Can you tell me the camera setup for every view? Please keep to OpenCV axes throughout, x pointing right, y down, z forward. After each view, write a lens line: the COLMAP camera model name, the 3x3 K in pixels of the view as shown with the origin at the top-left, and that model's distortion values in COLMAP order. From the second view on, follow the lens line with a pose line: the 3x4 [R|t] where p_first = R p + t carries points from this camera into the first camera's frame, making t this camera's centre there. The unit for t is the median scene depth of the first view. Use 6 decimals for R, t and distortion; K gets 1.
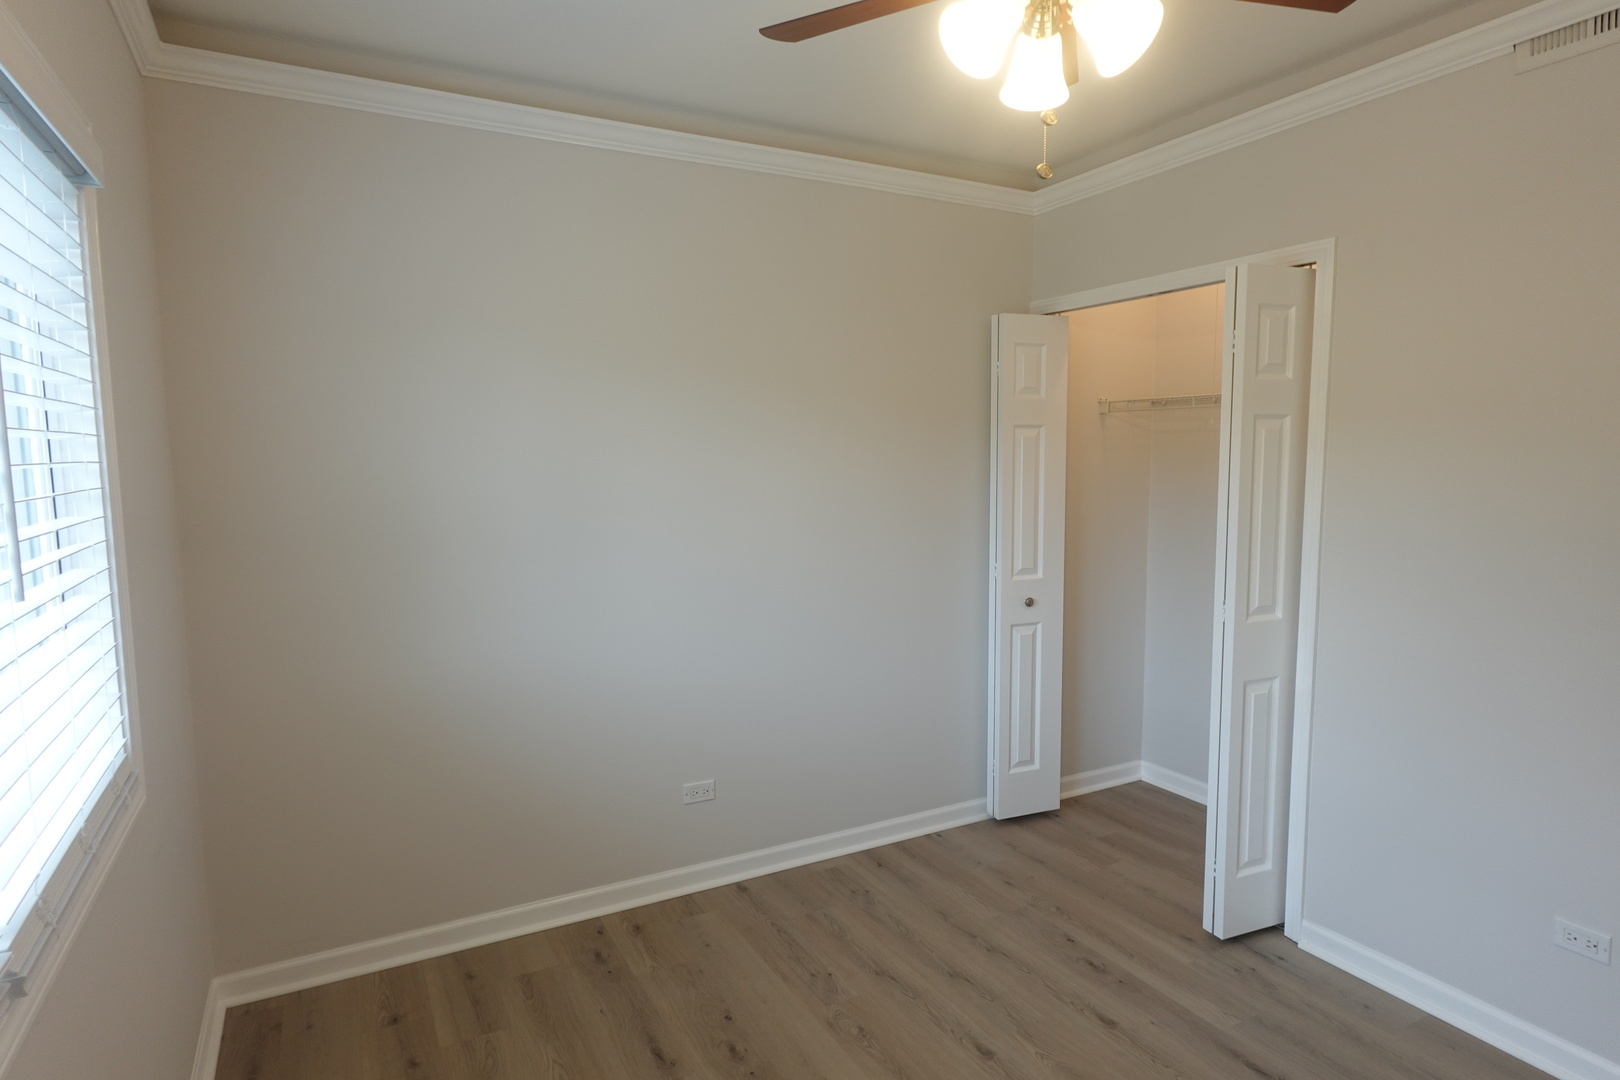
lens RADIAL K [[918.4, 0, 810.0], [0, 918.4, 540.0], [0, 0, 1]] dist [-0.006866, 0.005908]
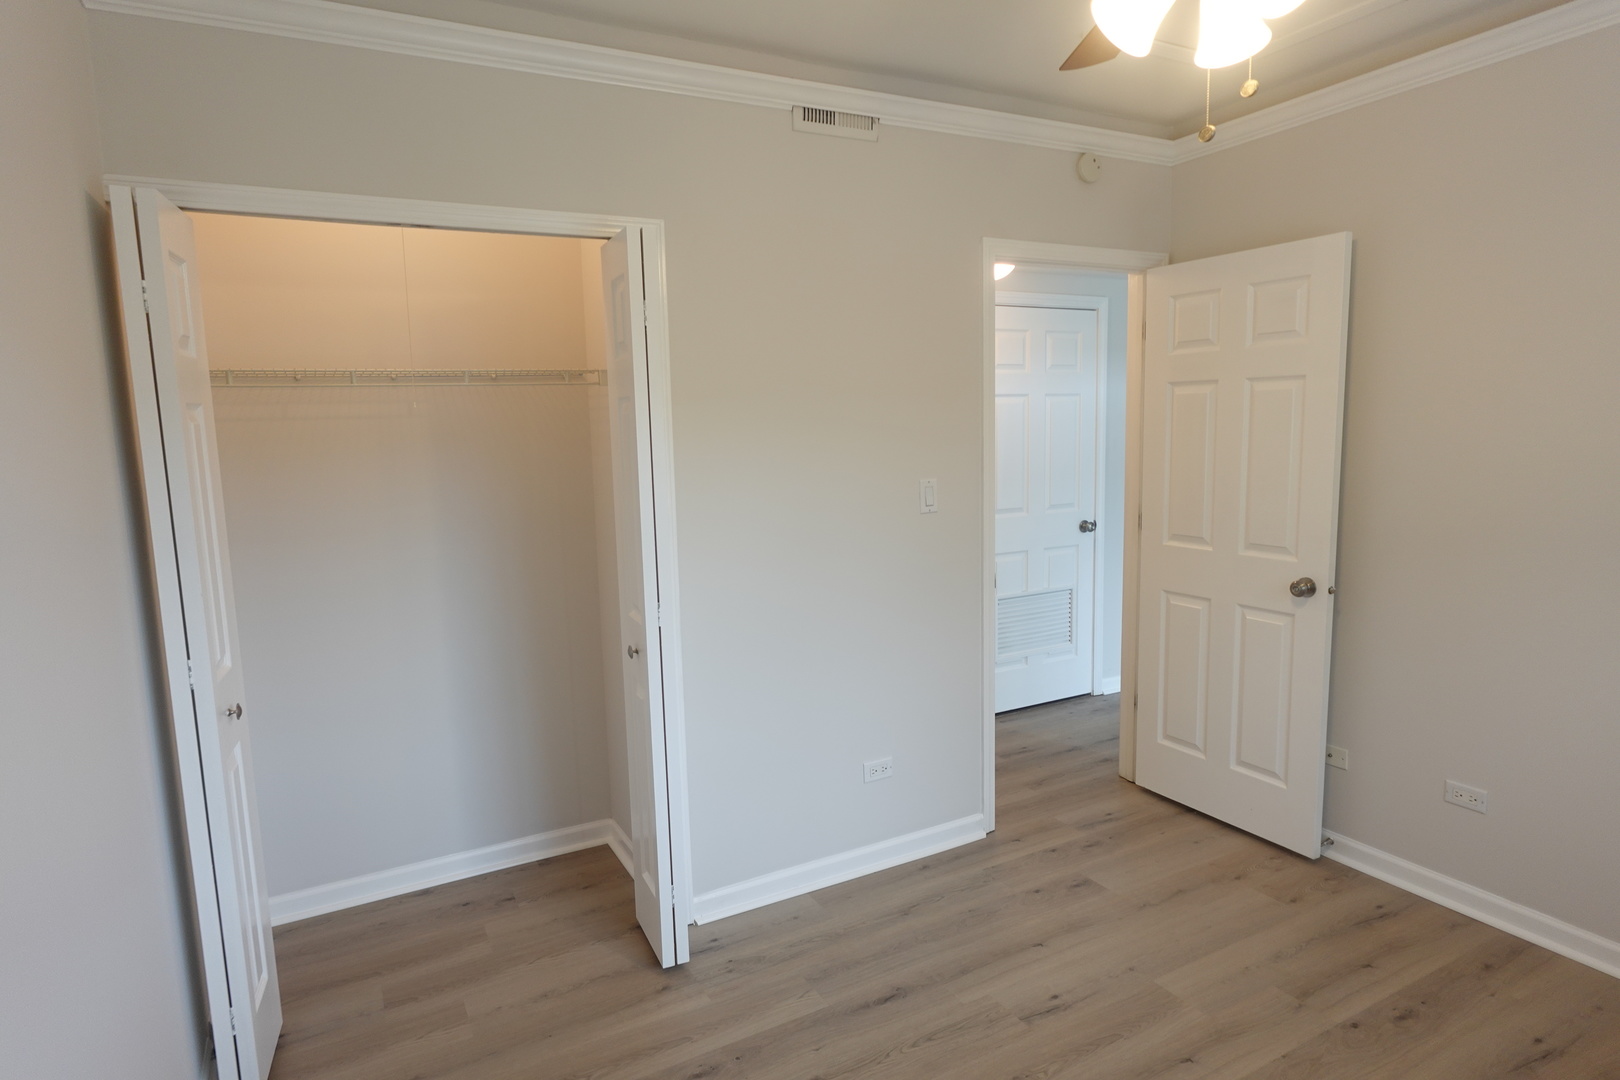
lens RADIAL K [[918.4, 0, 810.0], [0, 918.4, 540.0], [0, 0, 1]] dist [-0.006866, 0.005908]
pose [[-0.006808, -0.118034, 0.992986, -0.429131], [0.128224, 0.984709, 0.117929, -0.079961], [-0.991722, 0.128128, 0.008431, 0.824303]]
